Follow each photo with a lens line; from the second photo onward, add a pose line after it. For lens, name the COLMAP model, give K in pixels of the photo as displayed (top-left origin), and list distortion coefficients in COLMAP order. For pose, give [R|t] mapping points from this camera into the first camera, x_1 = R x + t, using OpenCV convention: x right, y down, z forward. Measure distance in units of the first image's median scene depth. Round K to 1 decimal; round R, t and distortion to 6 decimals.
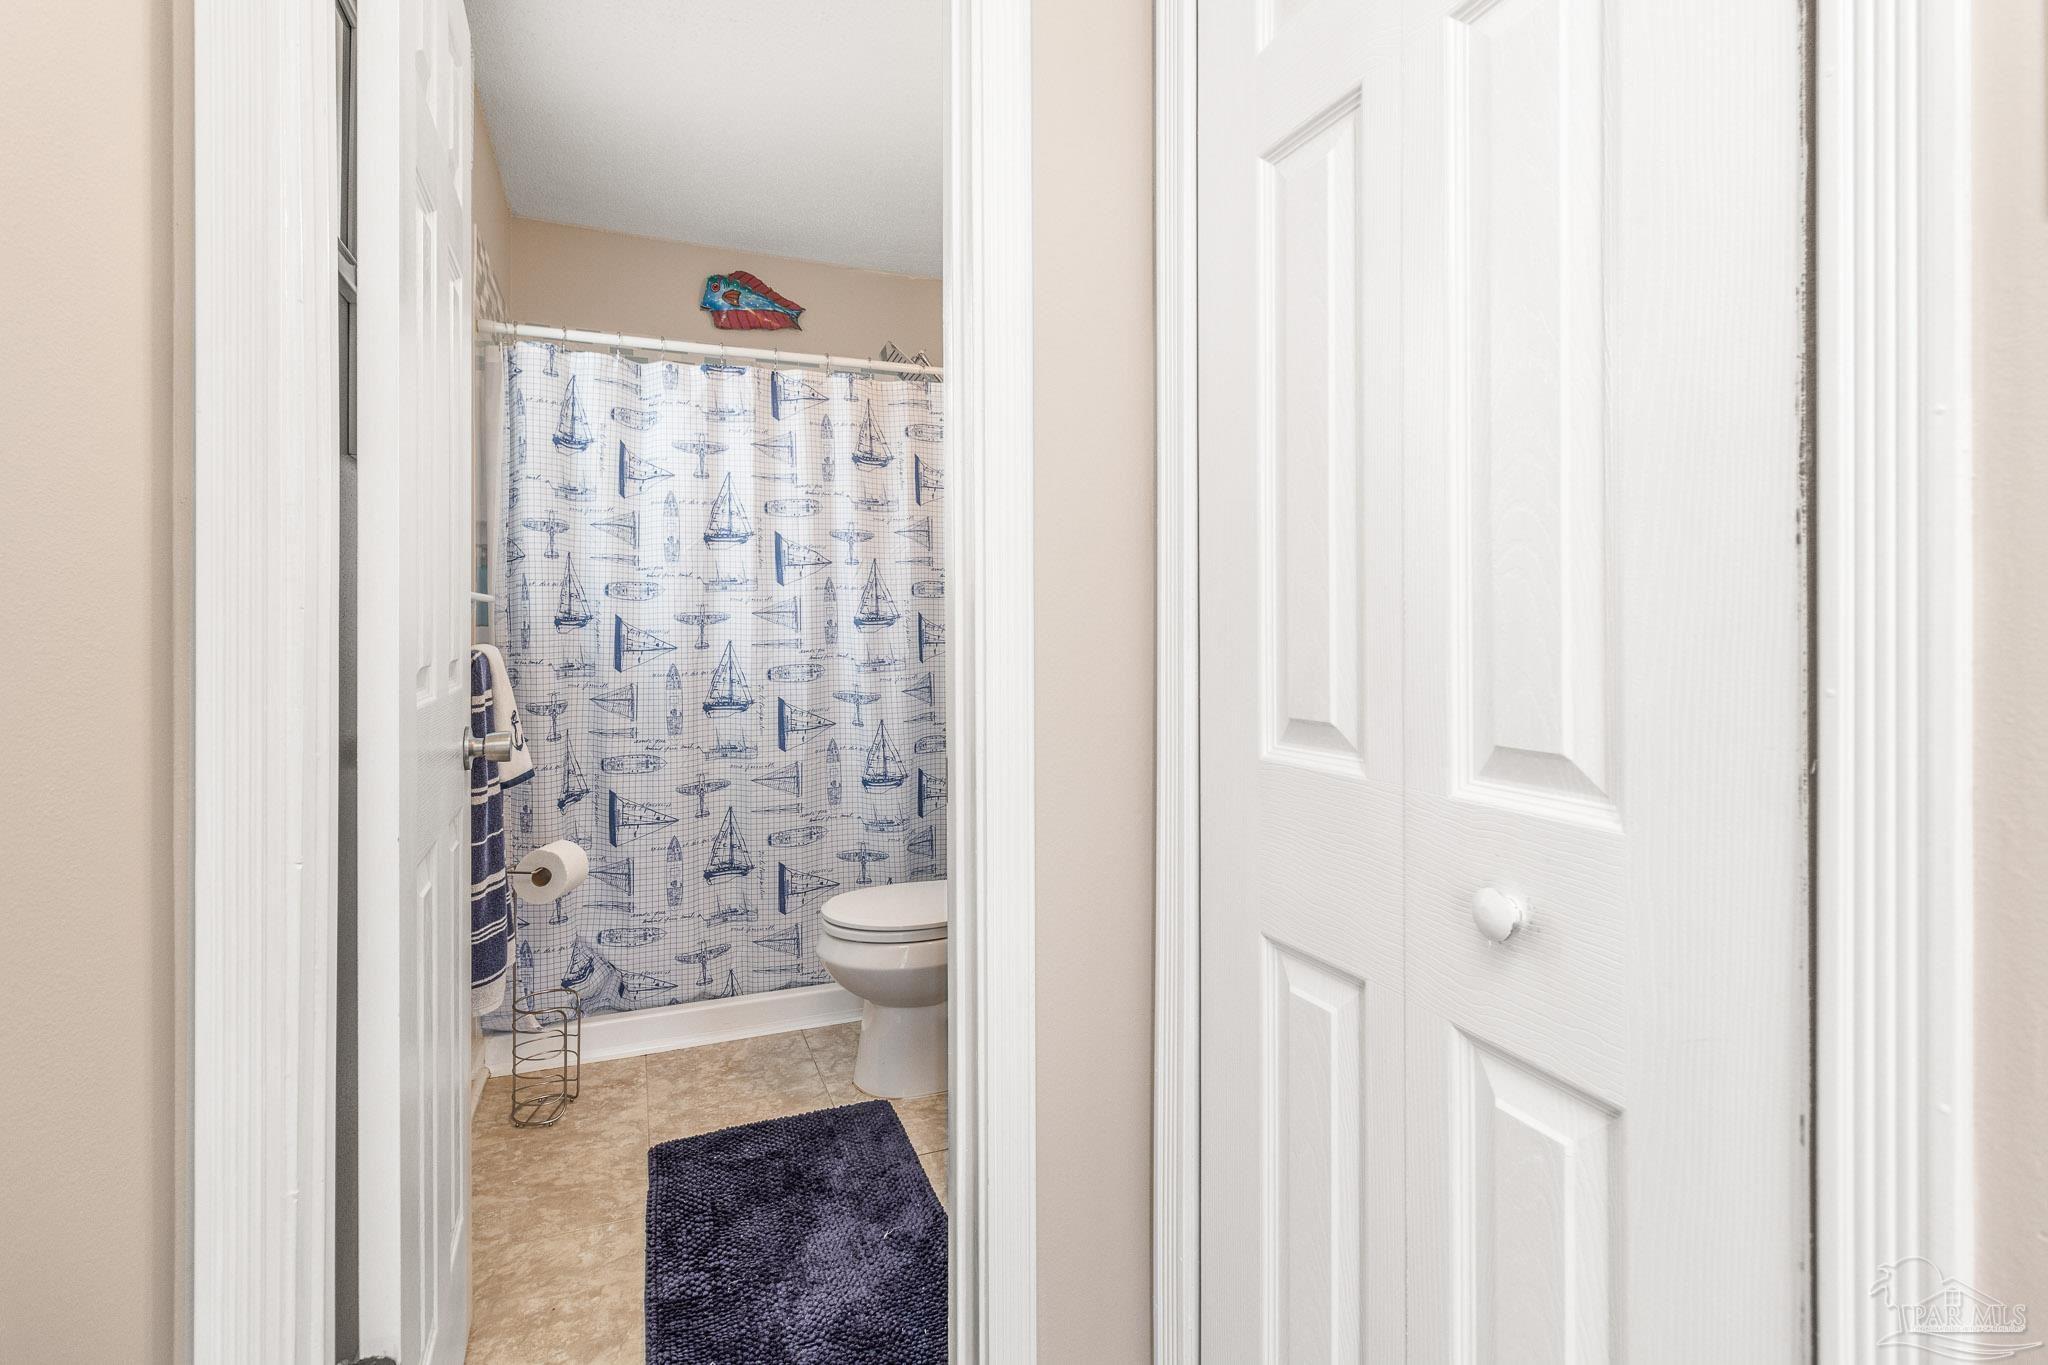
lens RADIAL K [[968.8, 0, 1032.8], [0, 968.8, 637.1], [0, 0, 1]] dist [0.001733, -0.000618]
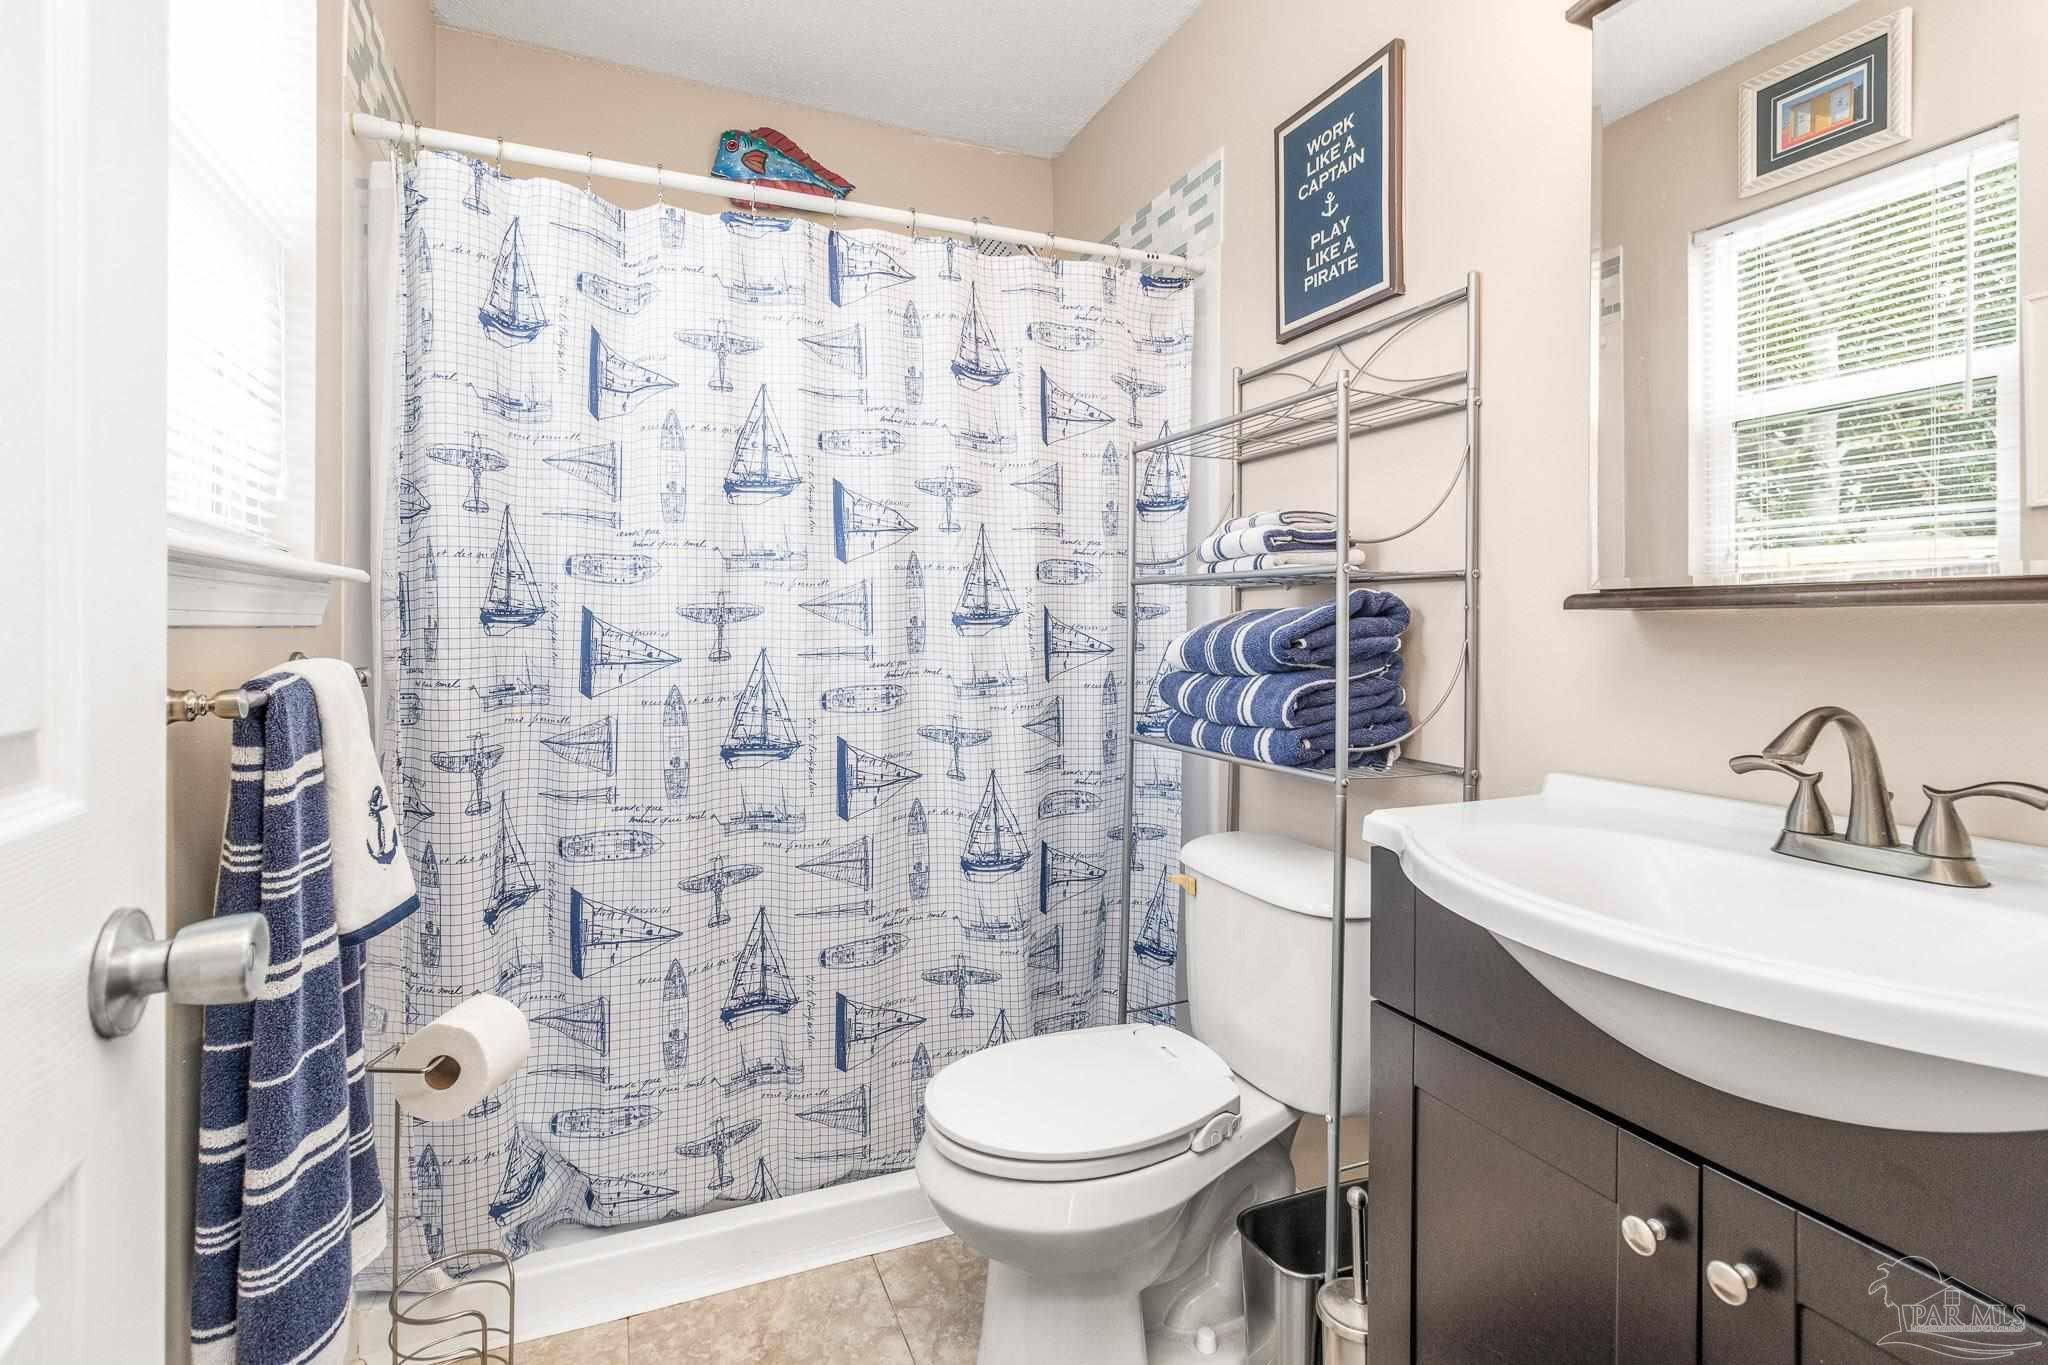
lens RADIAL K [[968.8, 0, 1032.8], [0, 968.8, 637.1], [0, 0, 1]] dist [0.001733, -0.000618]
pose [[0.999888, 0.005774, 0.013842, -0.144573], [-0.005796, 0.999982, 0.001510, -0.005693], [-0.013833, -0.001590, 0.999903, 0.360329]]
